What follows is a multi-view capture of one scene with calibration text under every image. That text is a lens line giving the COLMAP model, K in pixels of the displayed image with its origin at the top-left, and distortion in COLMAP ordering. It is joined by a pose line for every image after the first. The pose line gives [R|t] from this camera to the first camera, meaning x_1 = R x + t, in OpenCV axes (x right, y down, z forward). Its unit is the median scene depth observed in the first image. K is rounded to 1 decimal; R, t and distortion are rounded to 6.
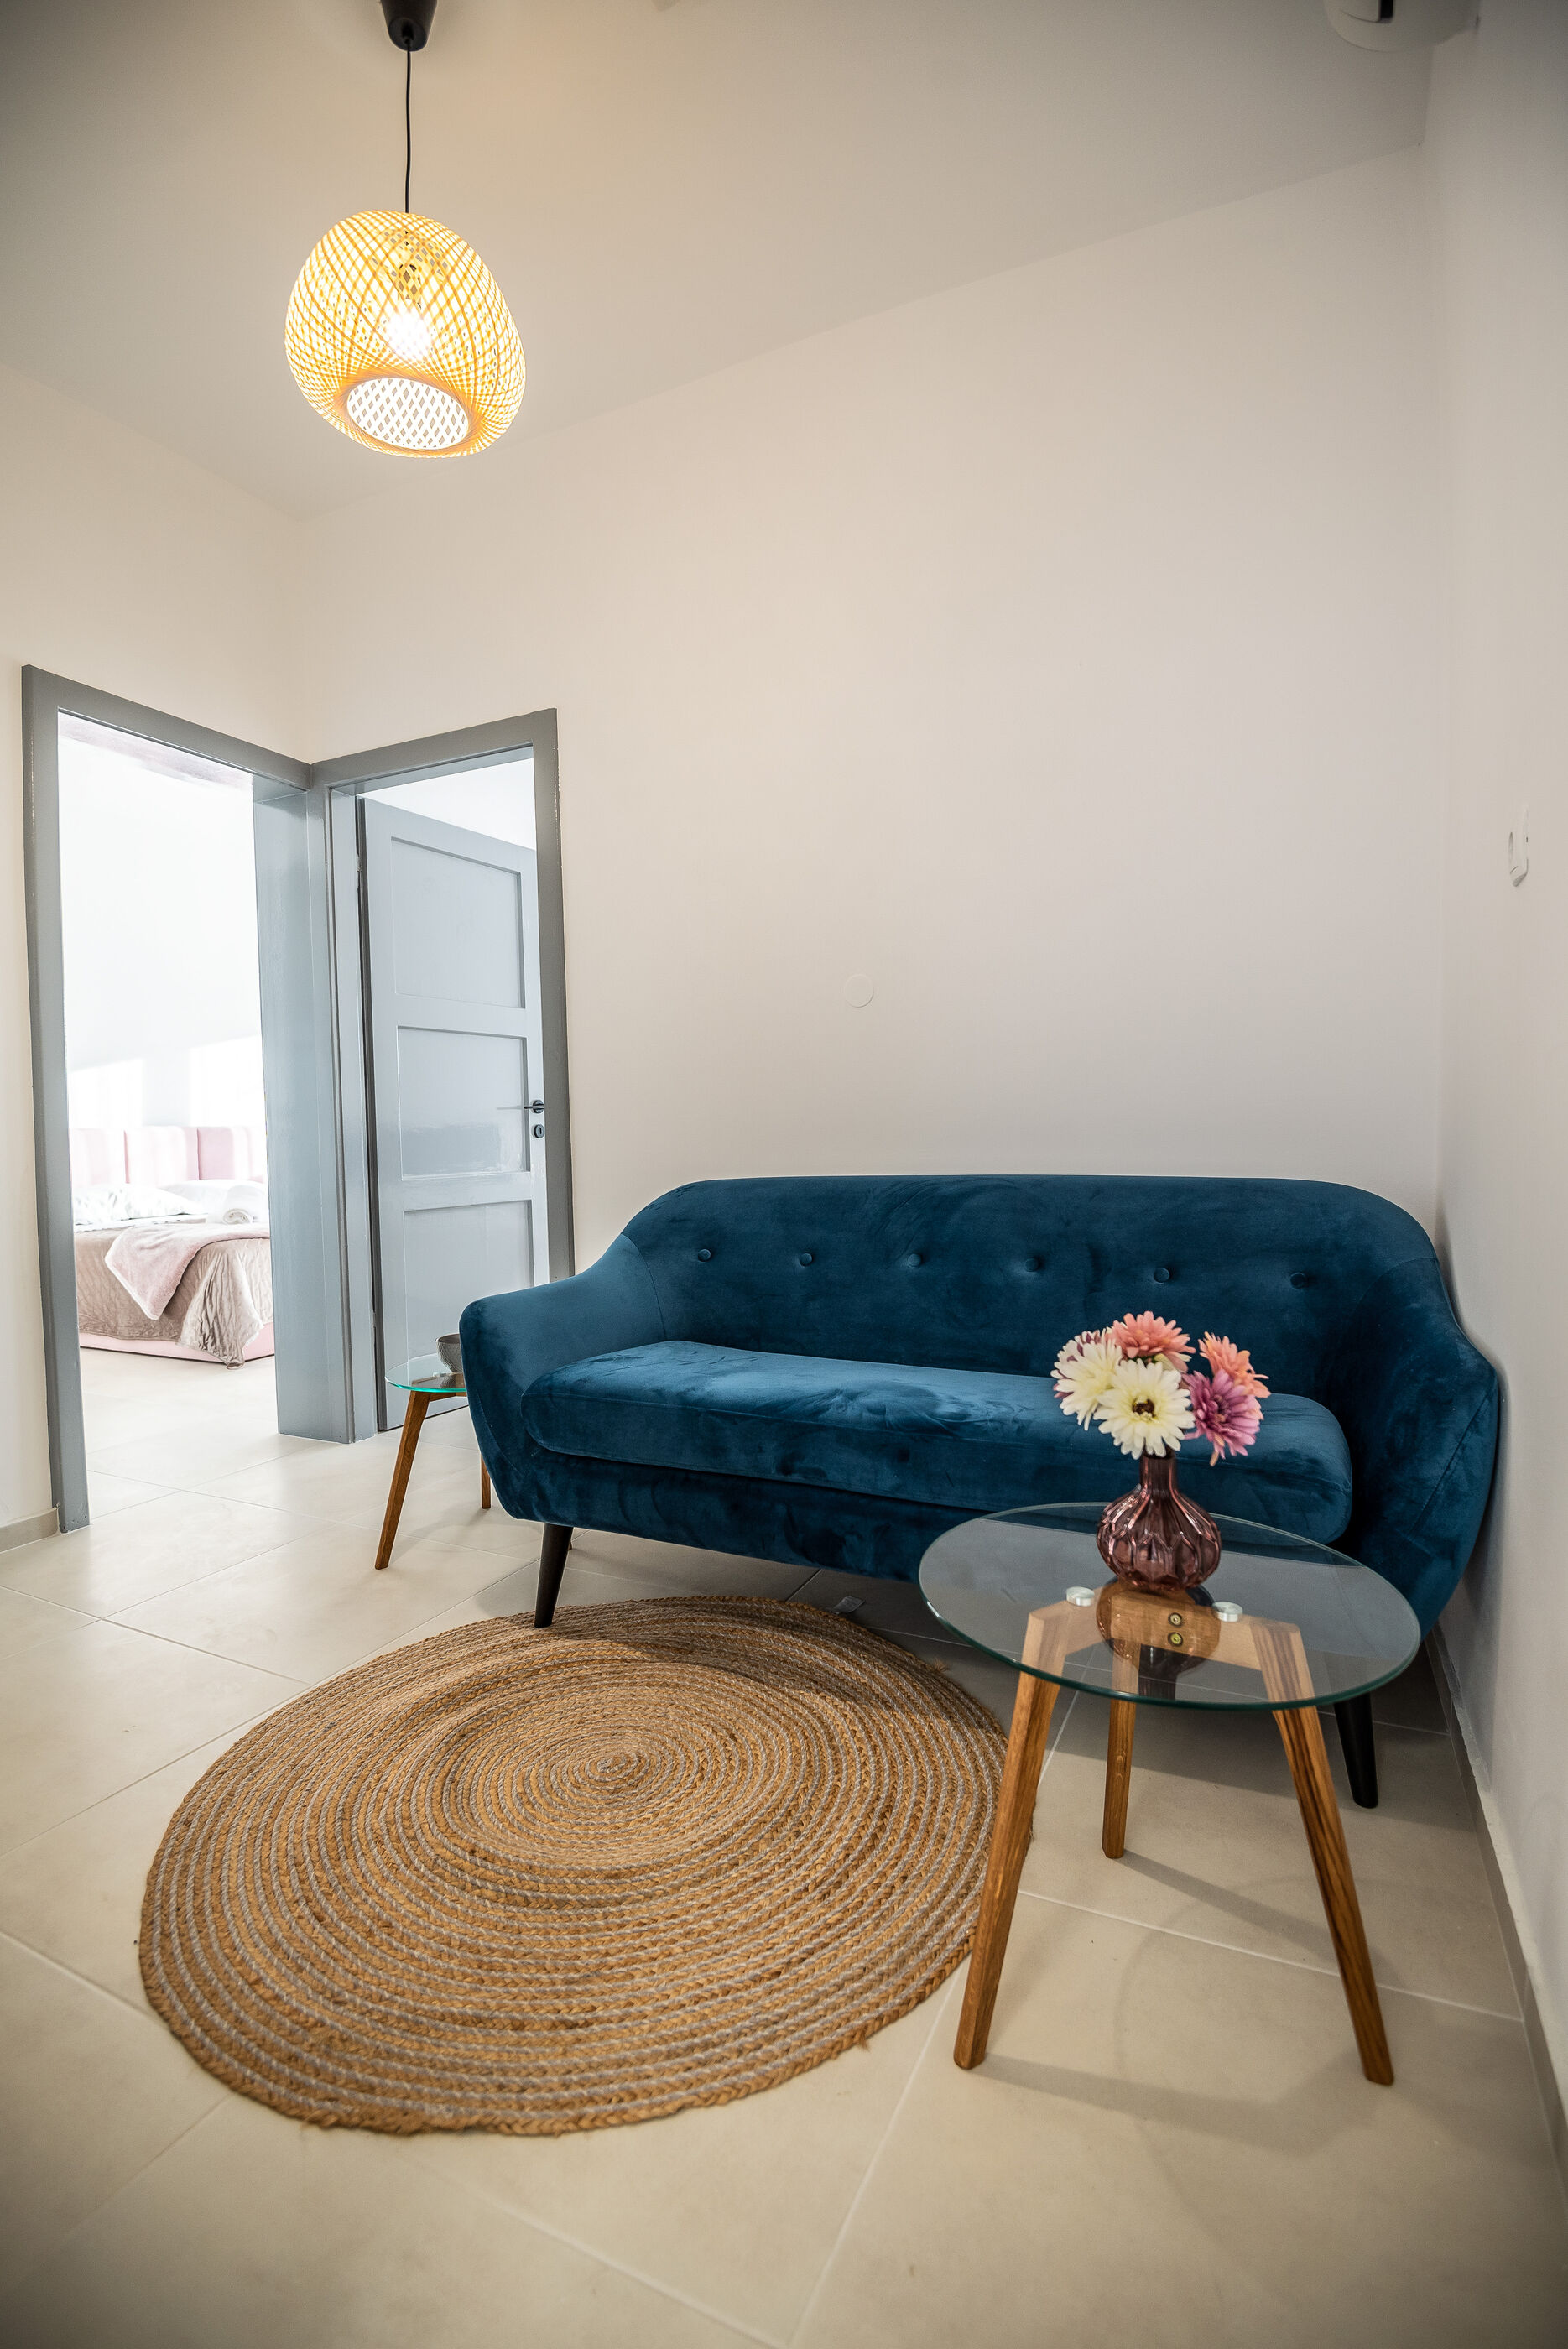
lens RADIAL K [[1116.4, 0, 780.5], [0, 1116.4, 1170.9], [0, 0, 1]] dist [-0.012575, -0.003901]
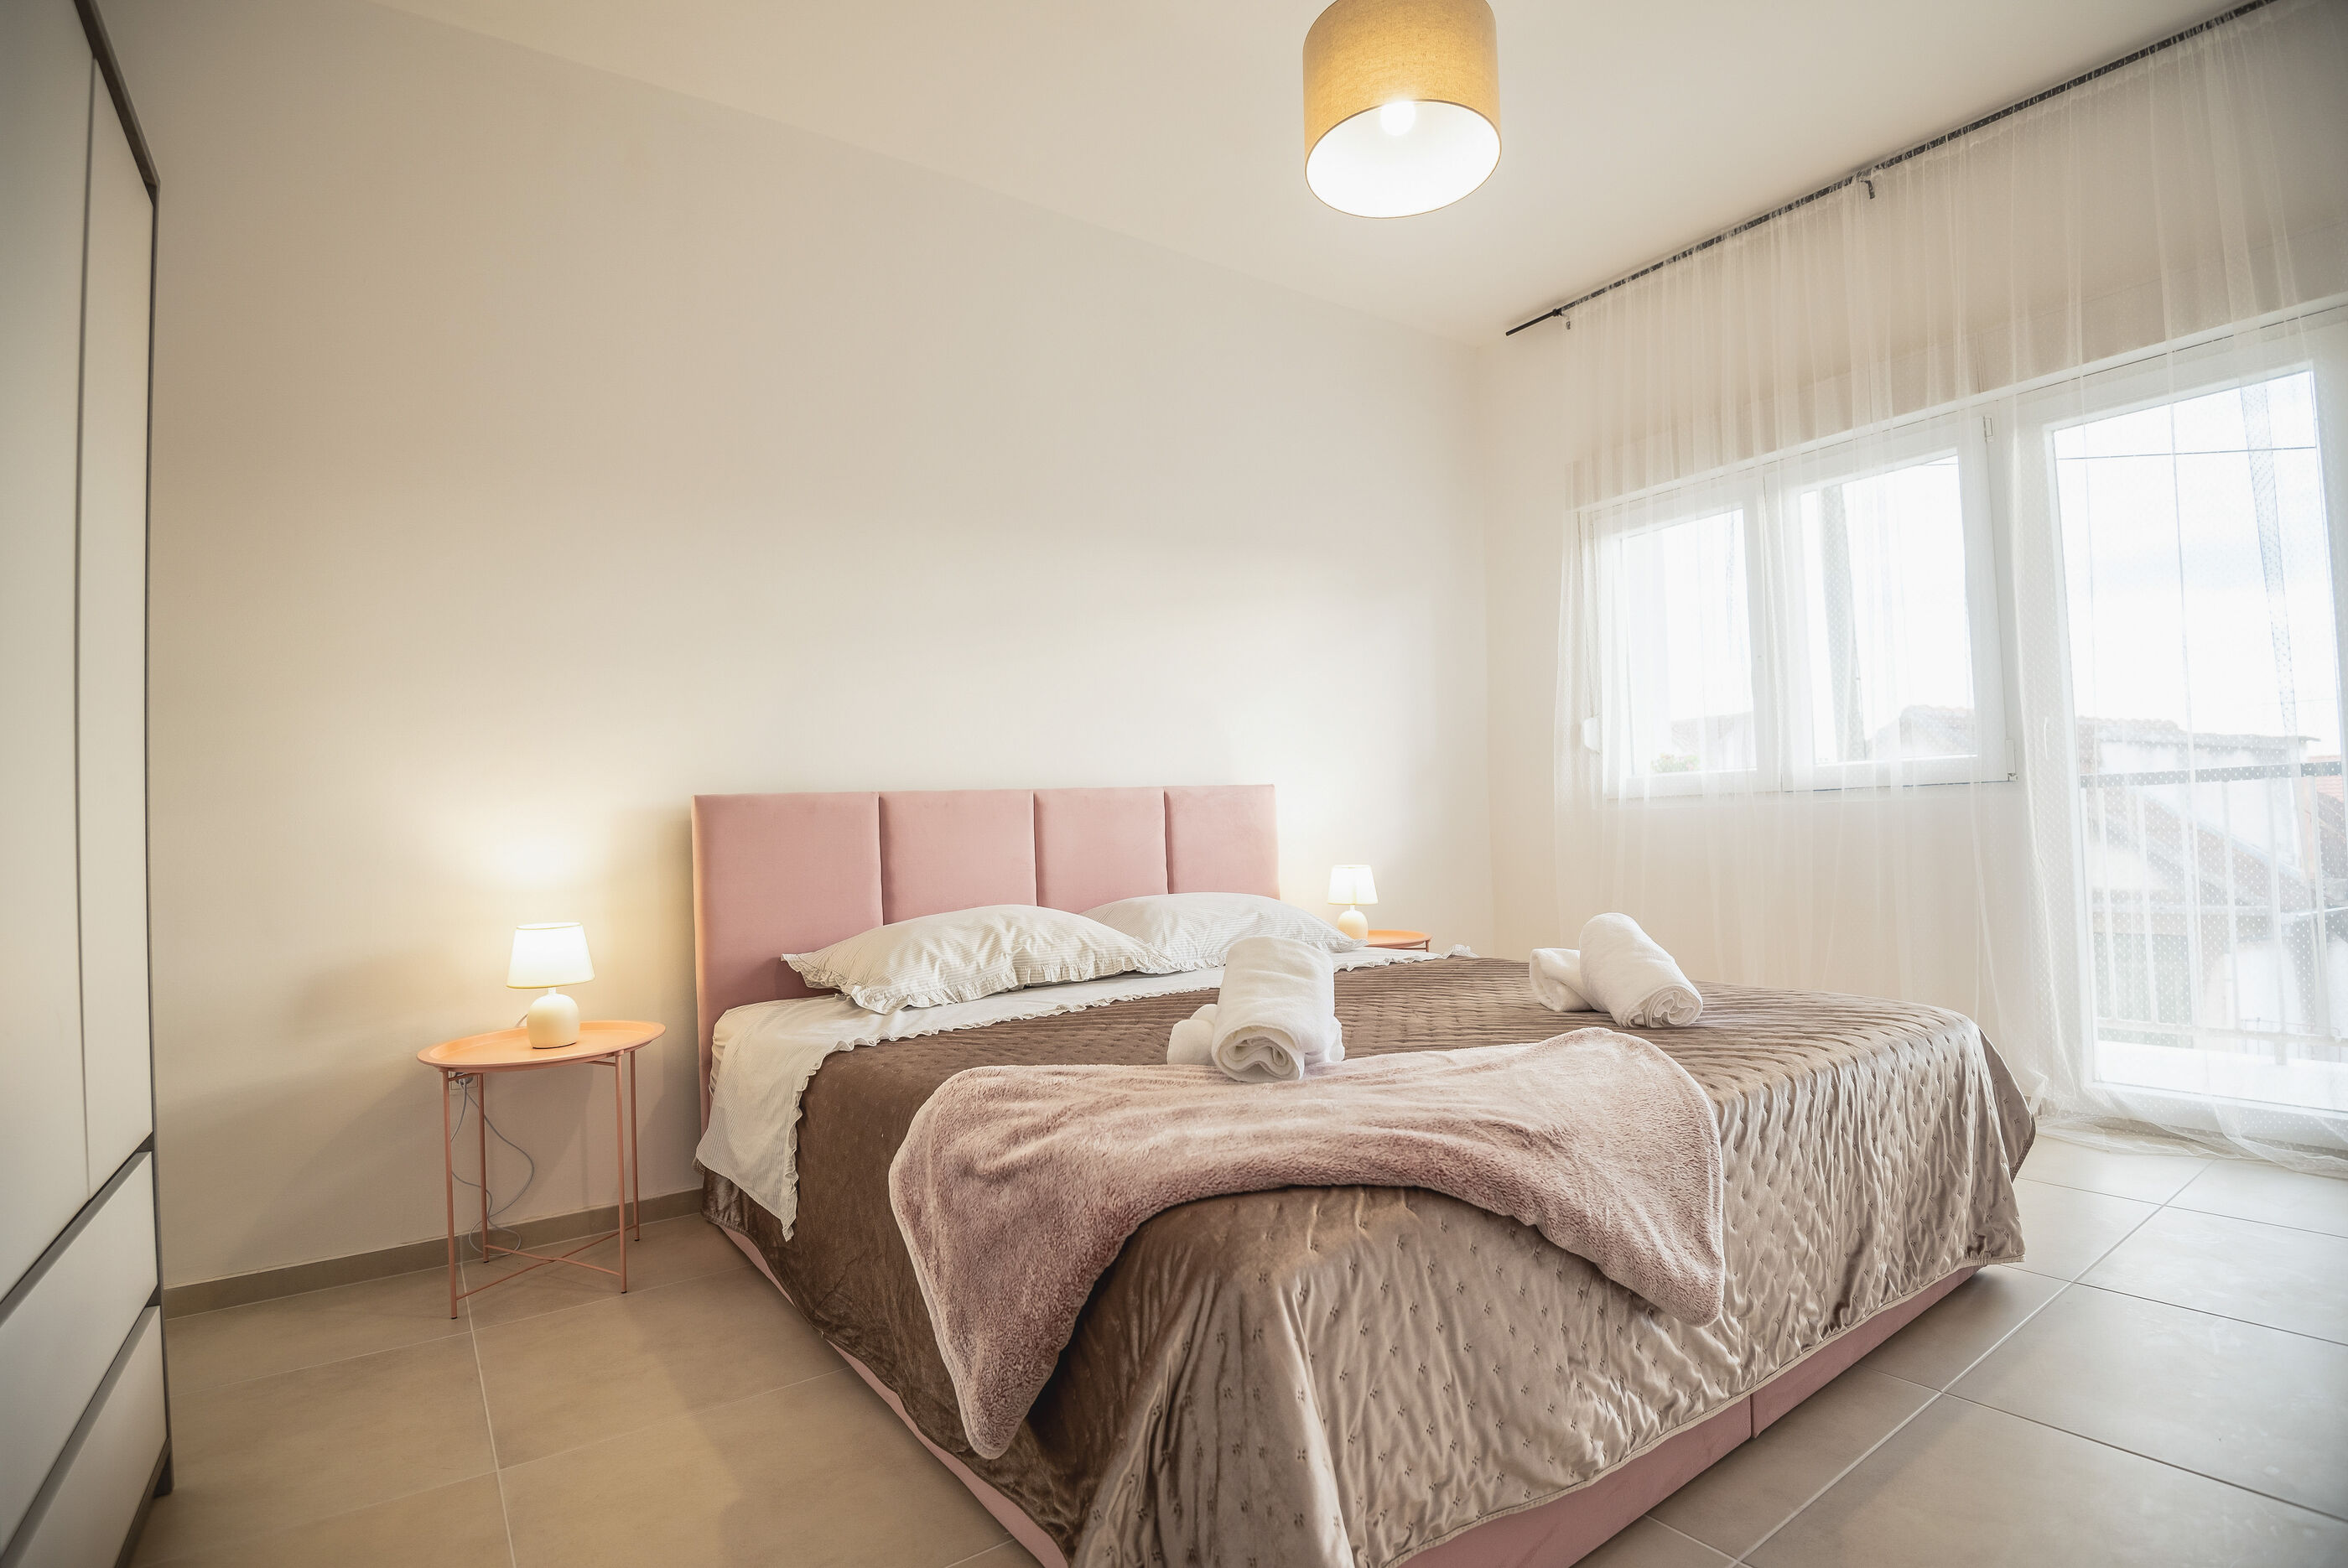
lens RADIAL K [[1115.8, 0, 1168.9], [0, 1115.8, 770.3], [0, 0, 1]] dist [-0.012575, -0.003901]
pose [[0.878885, -0.028816, -0.476162, -0.390497], [-0.007513, 0.997214, -0.074215, -0.013369], [0.476974, 0.068804, 0.876220, 0.770021]]
